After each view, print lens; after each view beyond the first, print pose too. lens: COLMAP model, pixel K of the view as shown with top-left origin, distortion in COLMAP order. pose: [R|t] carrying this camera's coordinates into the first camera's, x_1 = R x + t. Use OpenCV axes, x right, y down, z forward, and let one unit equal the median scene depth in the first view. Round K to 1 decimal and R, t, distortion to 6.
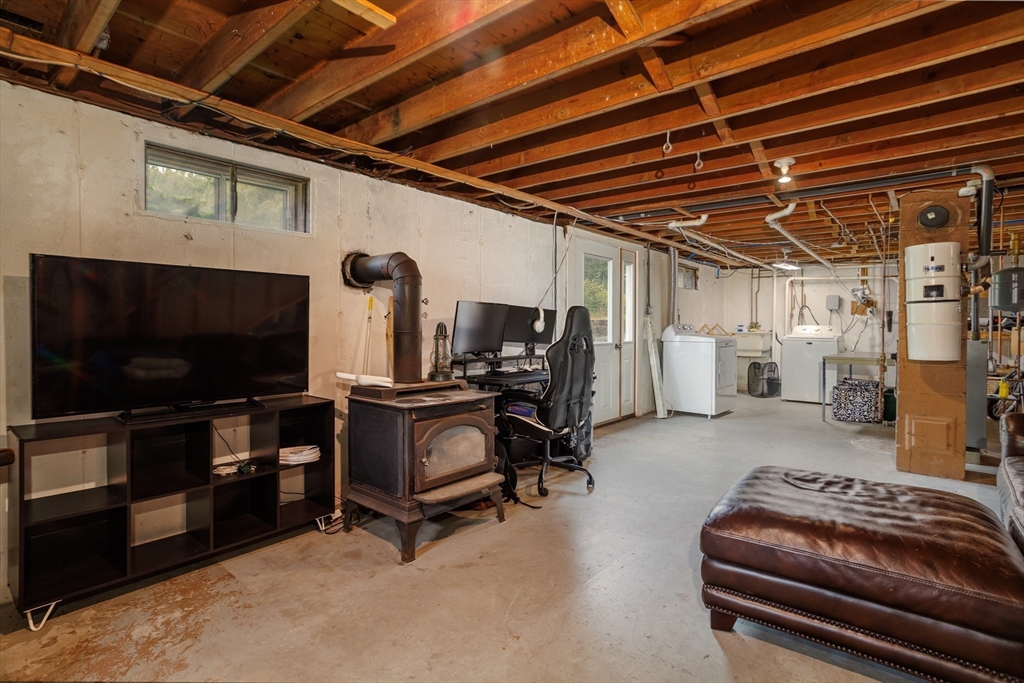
lens RADIAL K [[493.6, 0, 504.2], [0, 493.6, 338.8], [0, 0, 1]] dist [-0.029825, 0.012907]
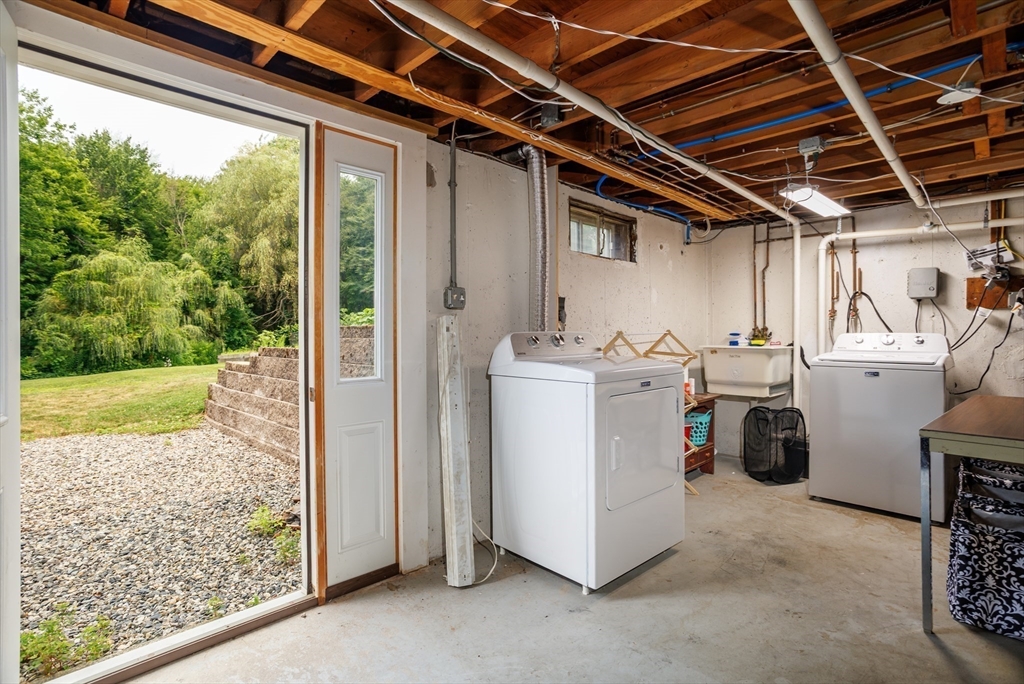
lens RADIAL K [[493.6, 0, 513.1], [0, 493.6, 339.7], [0, 0, 1]] dist [-0.029825, 0.012907]
pose [[0.997727, -0.003942, -0.067264, 0.307346], [0.002748, 0.999837, -0.017842, -0.013177], [0.067324, 0.017617, 0.997576, 0.500973]]
